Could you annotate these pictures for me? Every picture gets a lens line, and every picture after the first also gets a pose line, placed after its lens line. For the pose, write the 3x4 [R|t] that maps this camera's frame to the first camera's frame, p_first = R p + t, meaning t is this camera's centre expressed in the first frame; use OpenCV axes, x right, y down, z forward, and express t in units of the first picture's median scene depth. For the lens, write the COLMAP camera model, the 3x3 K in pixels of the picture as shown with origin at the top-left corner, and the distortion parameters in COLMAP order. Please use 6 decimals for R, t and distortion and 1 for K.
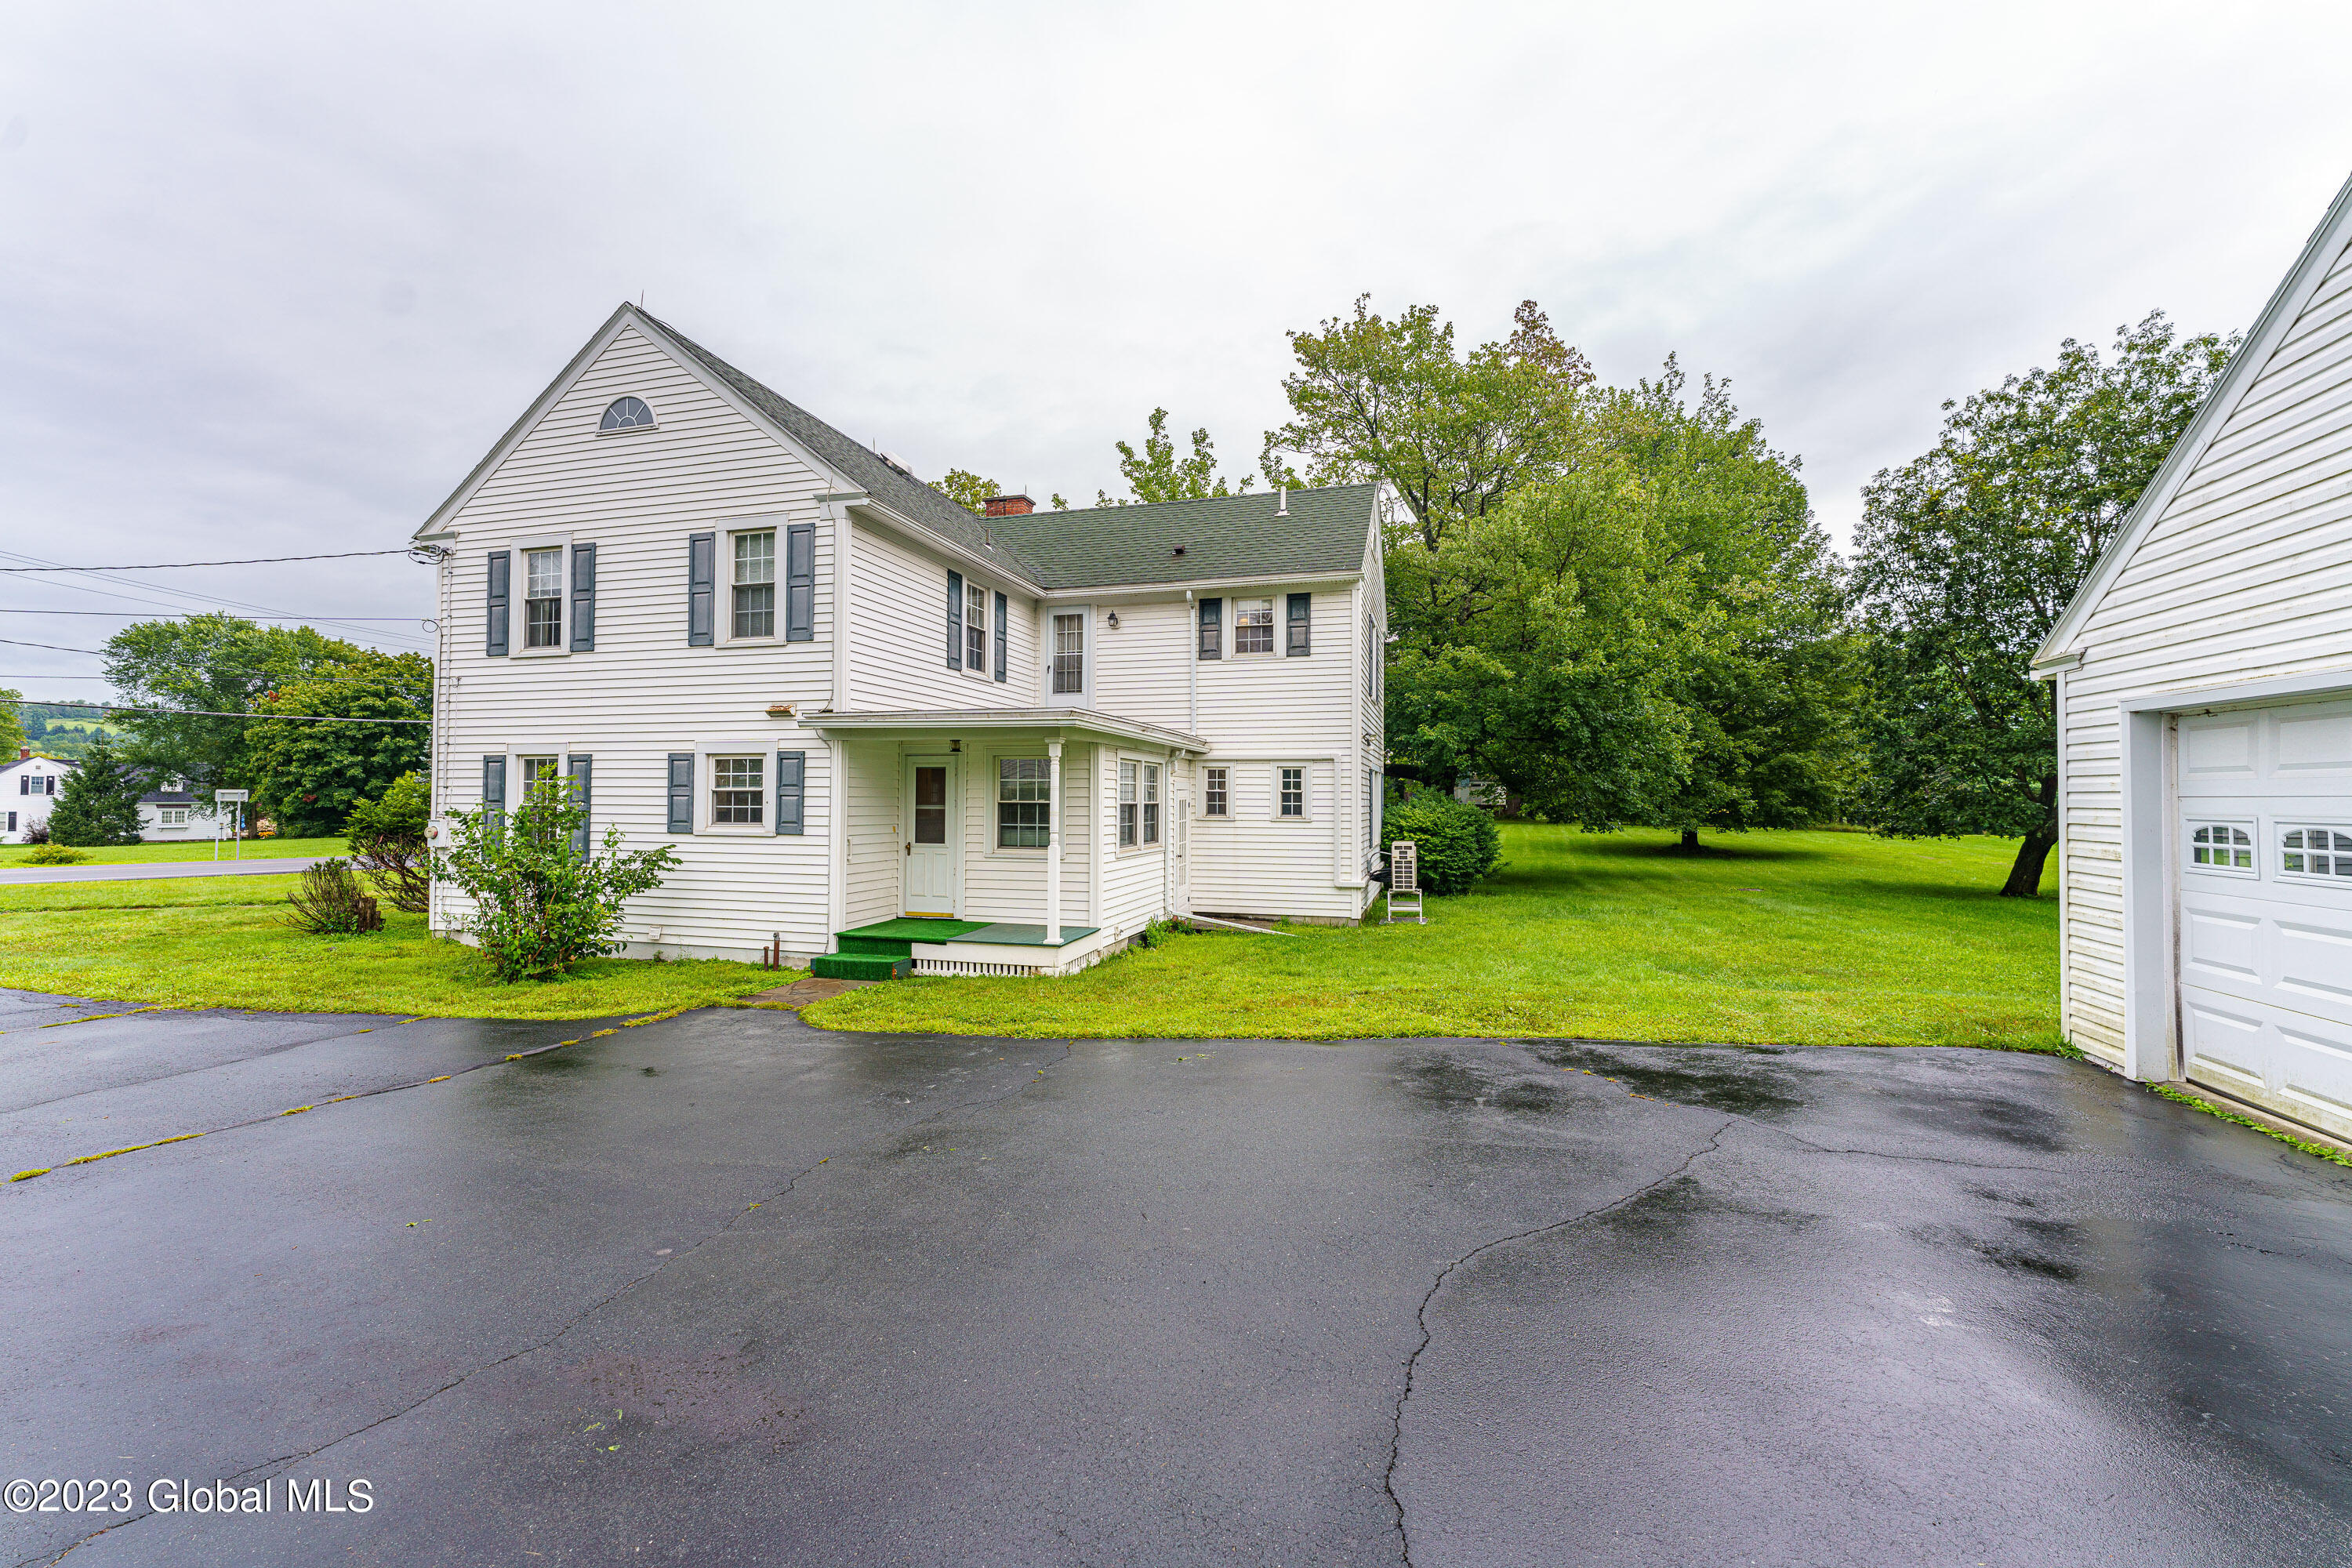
lens RADIAL K [[948.3, 0, 1174.6], [0, 948.3, 763.3], [0, 0, 1]] dist [0.007851, 0.000372]
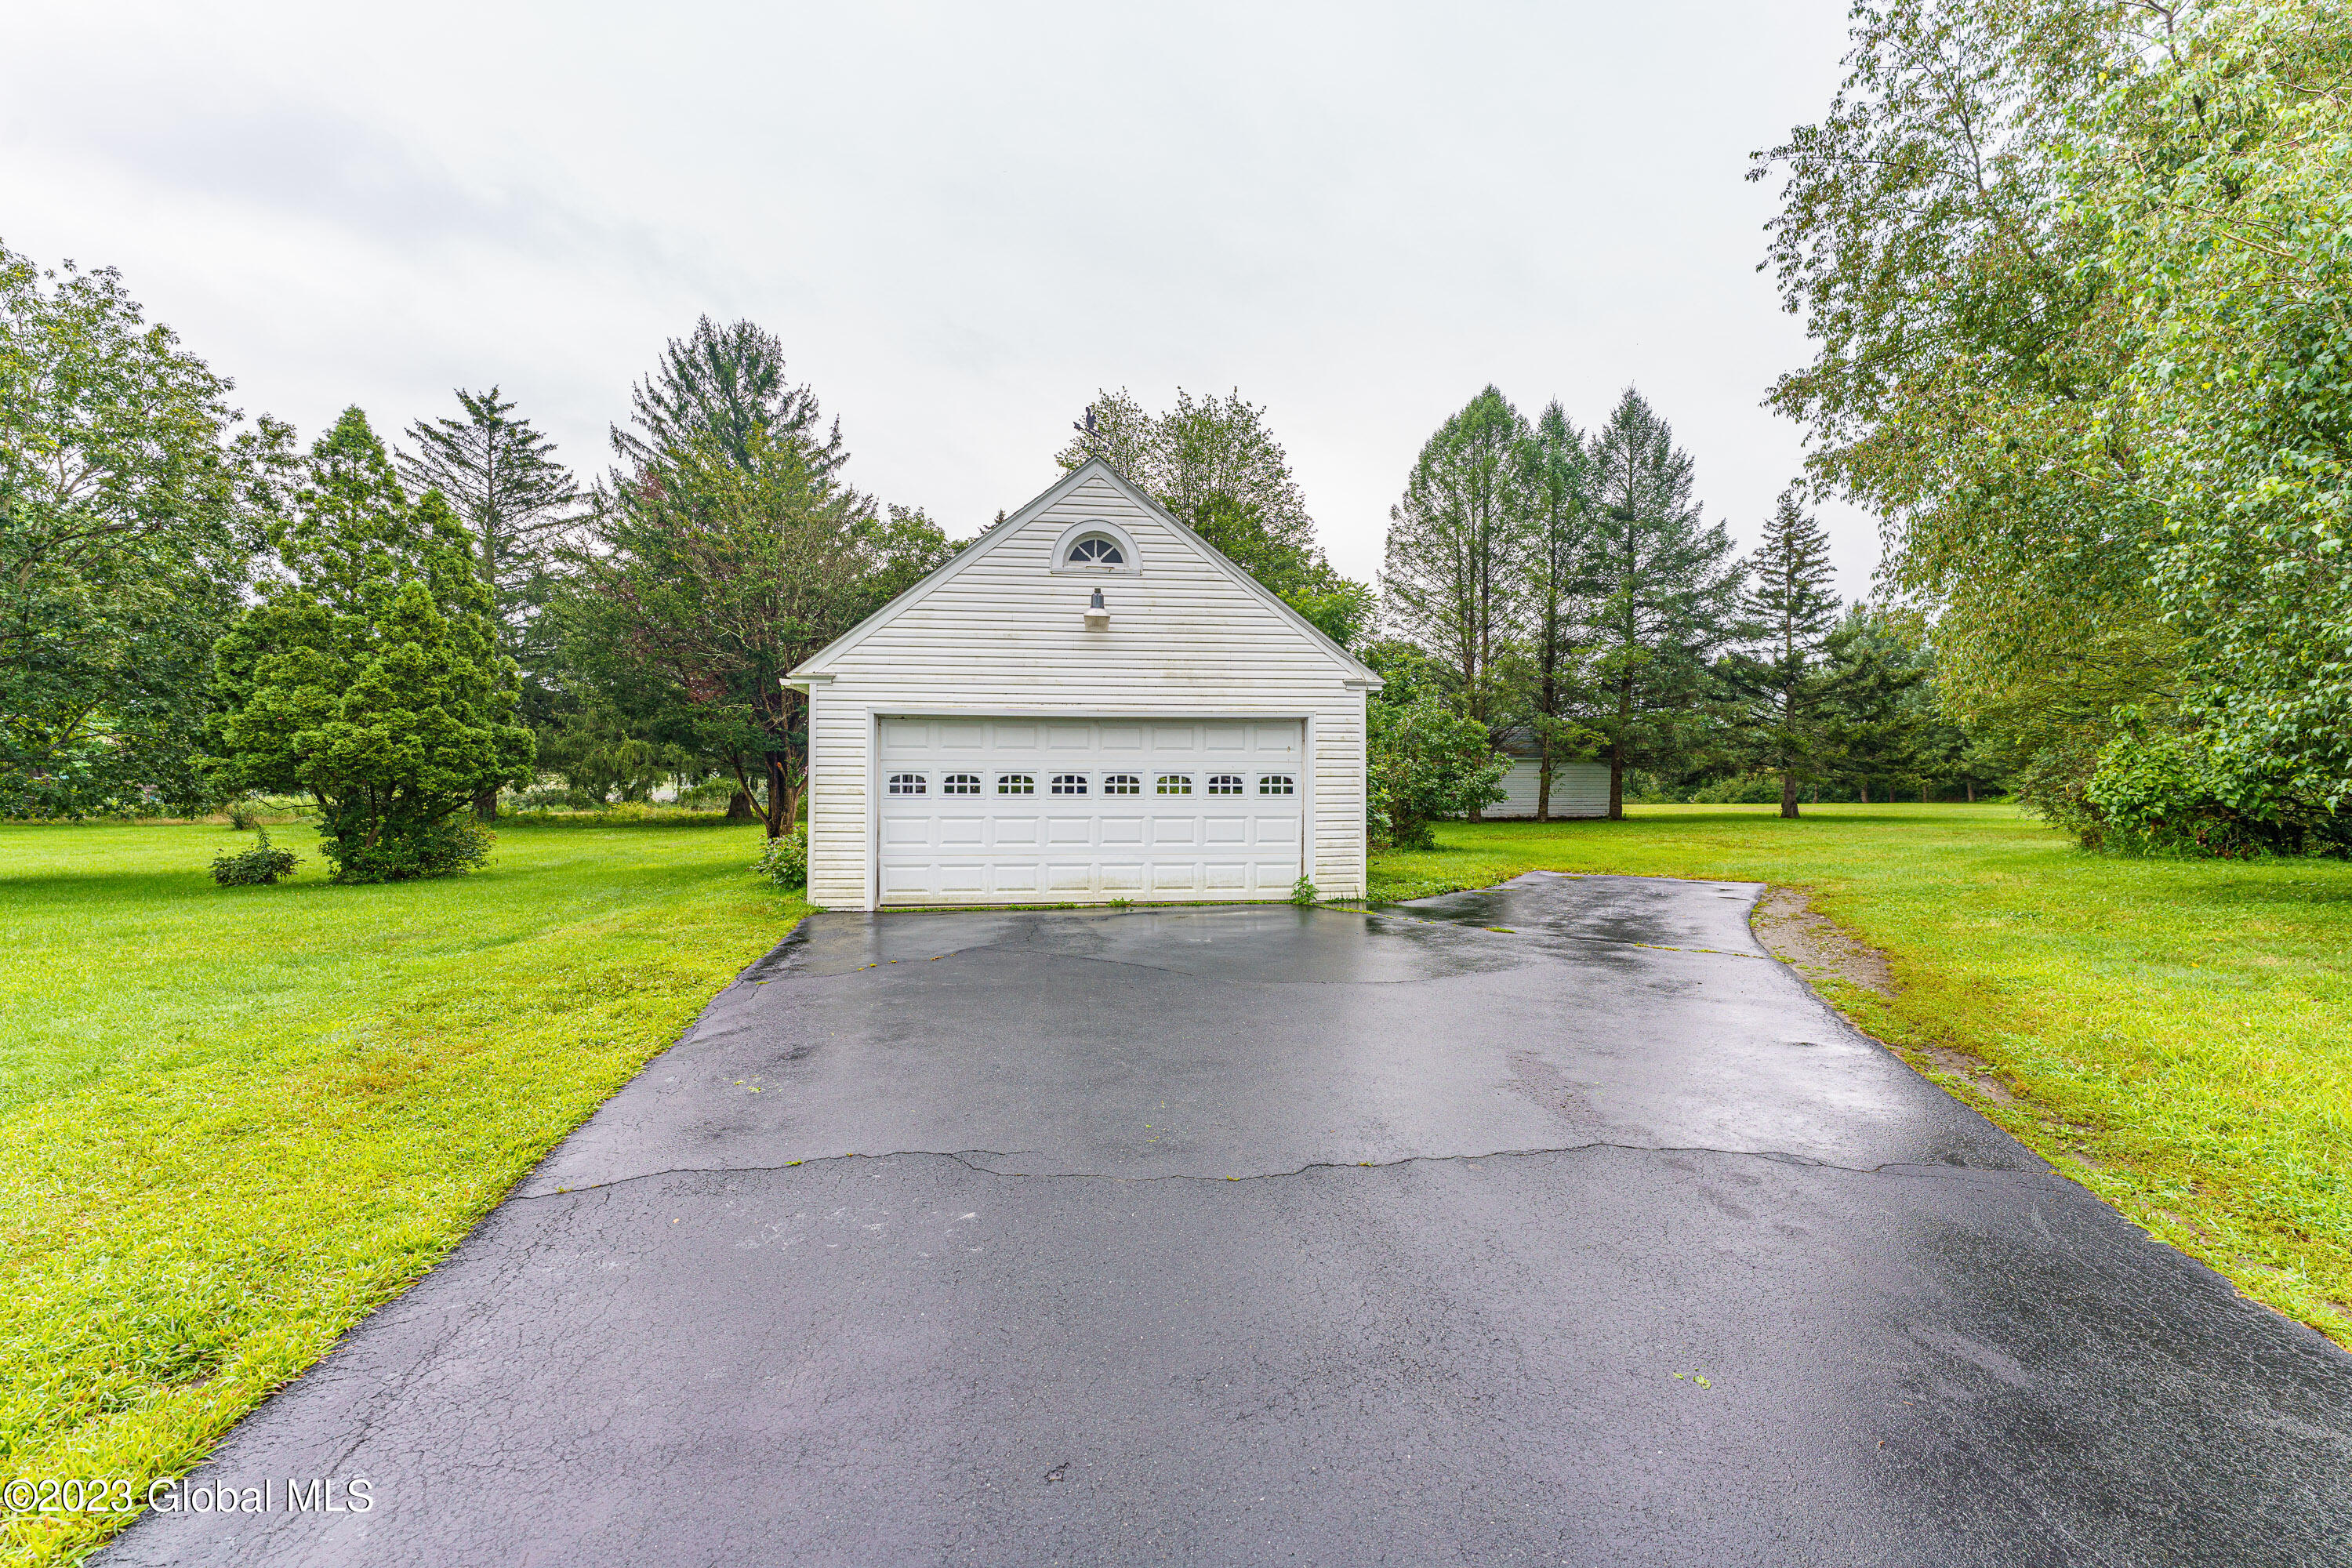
lens RADIAL K [[935.4, 0, 1174.4], [0, 935.4, 778.6], [0, 0, 1]] dist [0.000650, -0.000089]
pose [[-0.377642, 0.003822, 0.925944, -0.216936], [-0.038234, 0.999074, -0.019717, 0.020505], [-0.925162, -0.042849, -0.377146, 0.273535]]
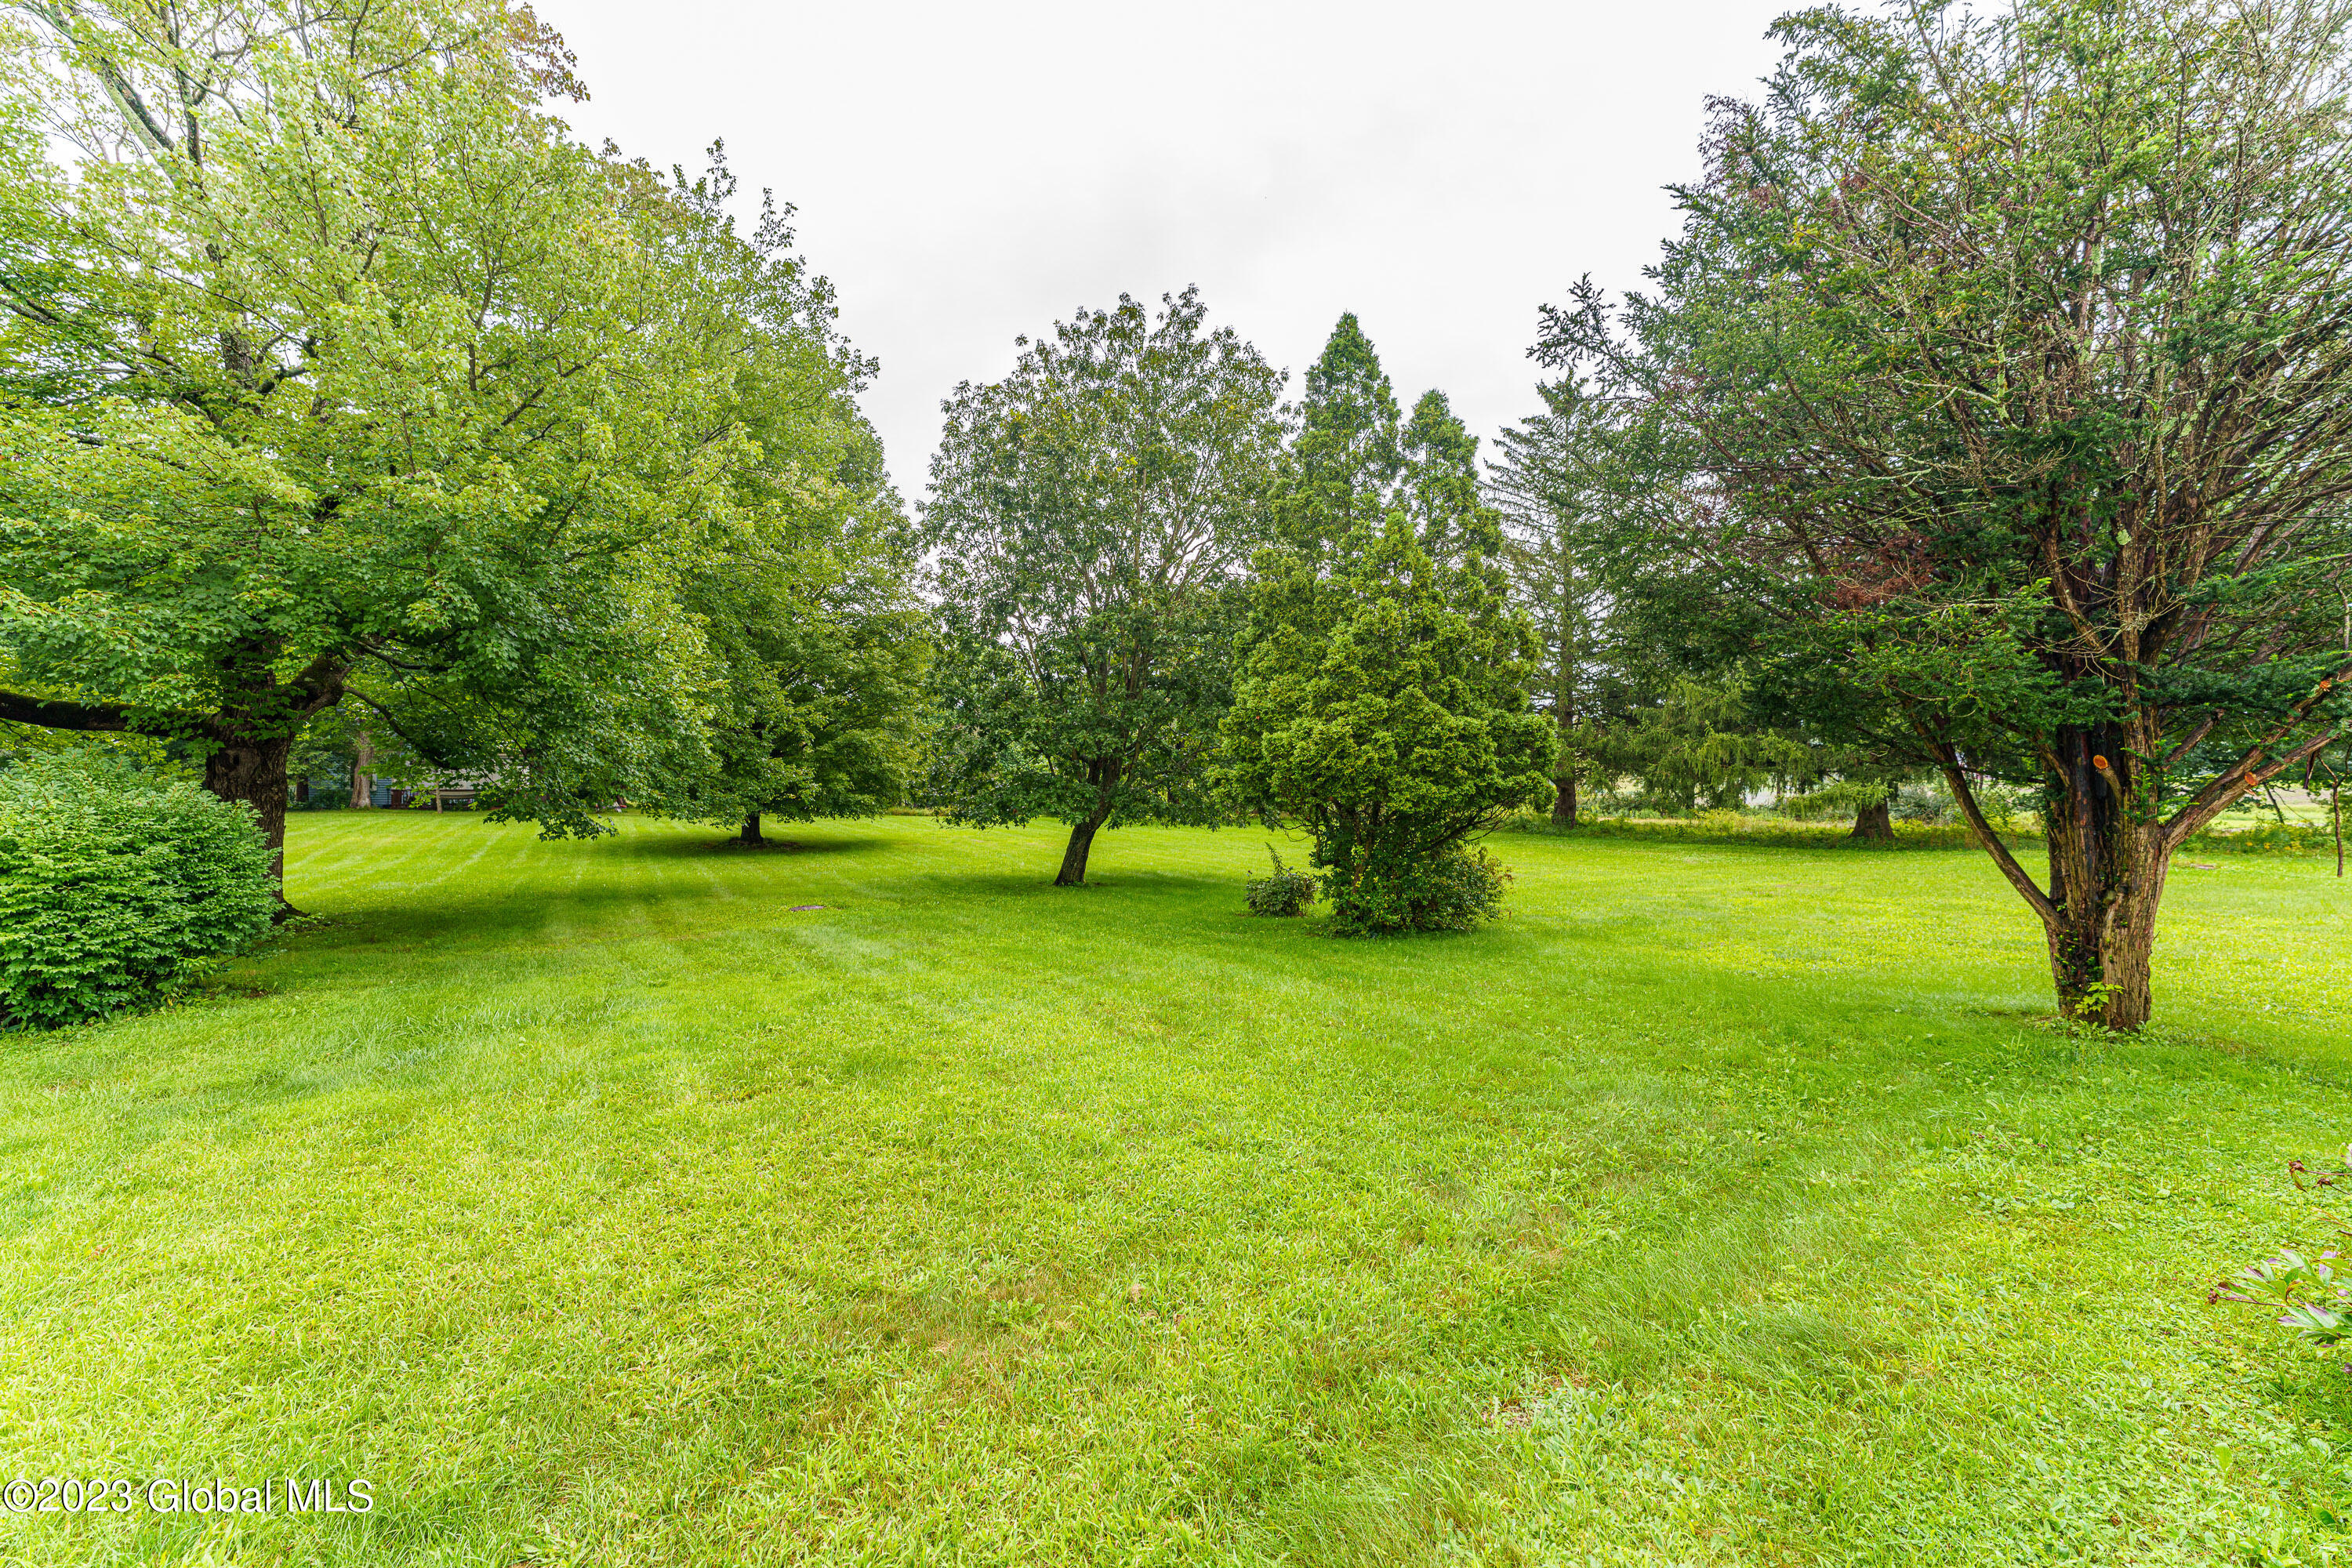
lens RADIAL K [[935.4, 0, 1174.4], [0, 935.4, 778.6], [0, 0, 1]] dist [0.000650, -0.000089]
pose [[0.621340, 0.002089, 0.783538, 0.210815], [-0.027024, 0.999459, 0.018765, 0.014090], [-0.783075, -0.032834, 0.621060, 0.325019]]
